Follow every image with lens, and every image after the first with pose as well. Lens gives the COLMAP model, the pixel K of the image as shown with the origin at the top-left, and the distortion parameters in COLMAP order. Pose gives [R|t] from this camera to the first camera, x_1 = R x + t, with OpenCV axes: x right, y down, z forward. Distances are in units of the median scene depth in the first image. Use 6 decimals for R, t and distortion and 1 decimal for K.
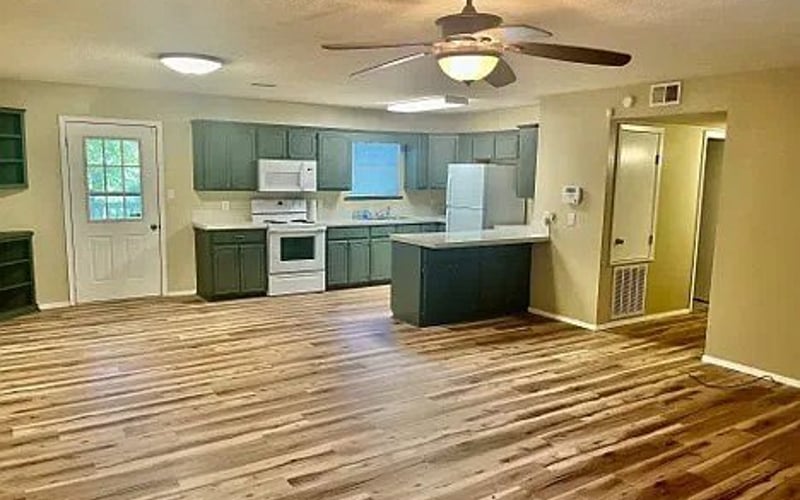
lens RADIAL K [[604.9, 0, 391.1], [0, 604.9, 254.6], [0, 0, 1]] dist [0.040896, -0.028628]
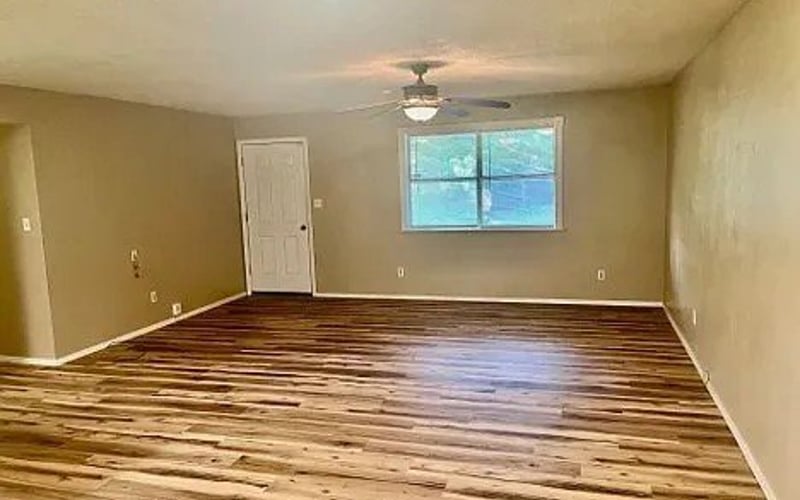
lens RADIAL K [[604.9, 0, 402.1], [0, 604.9, 256.1], [0, 0, 1]] dist [0.040896, -0.028628]
pose [[-0.648233, -0.094200, 0.755593, -0.511269], [0.130539, 0.963879, 0.232158, -0.136762], [-0.750169, 0.249126, -0.612521, 0.935192]]
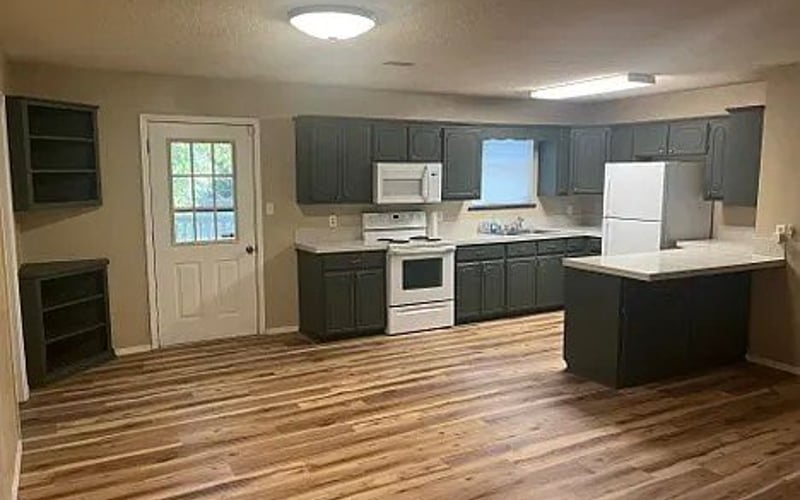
lens RADIAL K [[604.9, 0, 389.6], [0, 604.9, 252.2], [0, 0, 1]] dist [0.040896, -0.028628]
pose [[0.996250, -0.009353, -0.086013, -0.150576], [0.008489, 0.999910, -0.010410, -0.035629], [0.086102, 0.009641, 0.996240, 0.237618]]
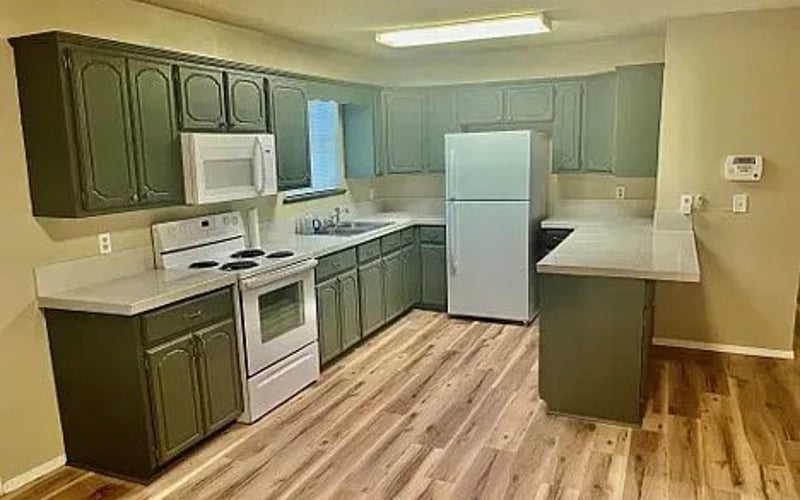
lens RADIAL K [[604.9, 0, 394.7], [0, 604.9, 256.8], [0, 0, 1]] dist [0.040896, -0.028628]
pose [[0.841505, -0.137961, 0.522337, -0.387445], [0.117805, 0.990437, 0.071810, -0.092645], [-0.527249, 0.001106, 0.849710, 0.615795]]
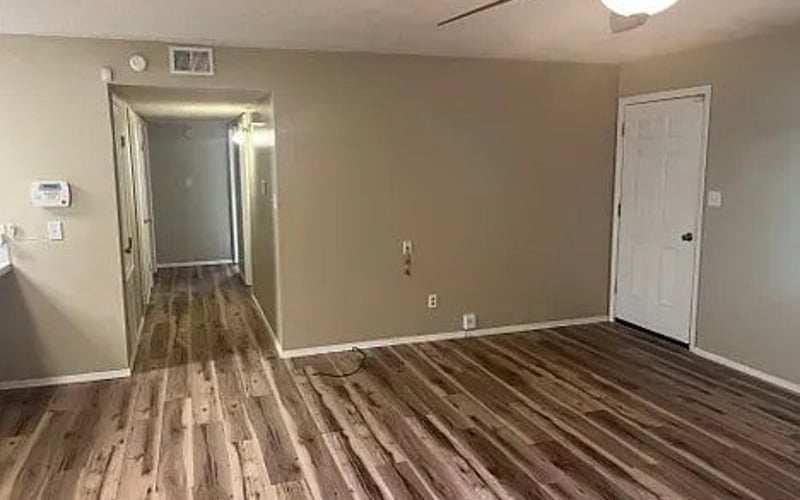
lens RADIAL K [[604.9, 0, 396.9], [0, 604.9, 247.3], [0, 0, 1]] dist [0.040896, -0.028628]
pose [[0.235965, -0.157329, 0.958941, -0.254295], [0.148126, 0.981099, 0.124515, -0.067057], [-0.960406, 0.112663, 0.254810, 0.467651]]
